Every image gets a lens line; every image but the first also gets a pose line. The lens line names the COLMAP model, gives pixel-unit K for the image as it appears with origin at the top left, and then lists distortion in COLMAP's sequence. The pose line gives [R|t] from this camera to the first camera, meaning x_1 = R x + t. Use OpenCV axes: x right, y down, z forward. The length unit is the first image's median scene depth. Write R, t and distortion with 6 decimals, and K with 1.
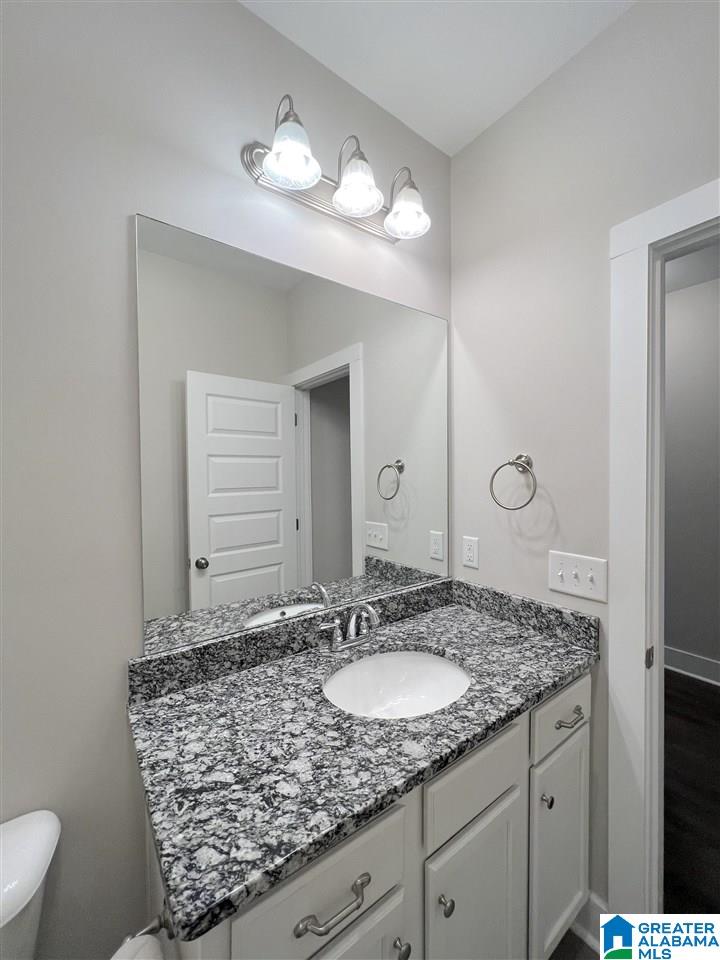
lens RADIAL K [[385.2, 0, 363.3], [0, 385.2, 479.7], [0, 0, 1]] dist [-0.000626, 0.000116]
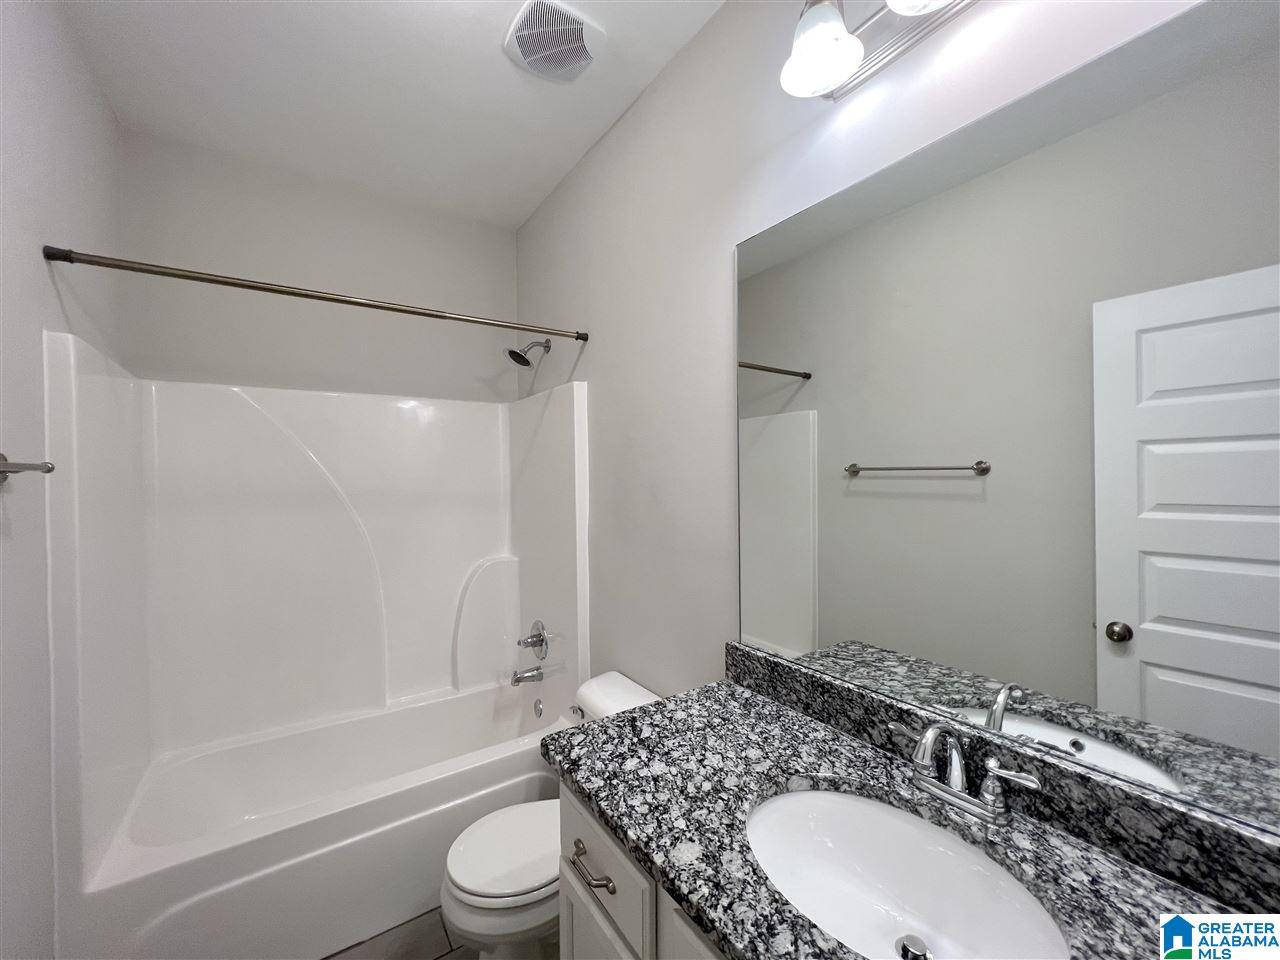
lens RADIAL K [[513.6, 0, 637.4], [0, 513.6, 479.0], [0, 0, 1]] dist [-0.000626, 0.000116]
pose [[-0.046279, 0.009974, -0.998879, 0.857474], [-0.011650, 0.999877, 0.010524, -0.022329], [0.998861, 0.012124, -0.046157, 0.726220]]
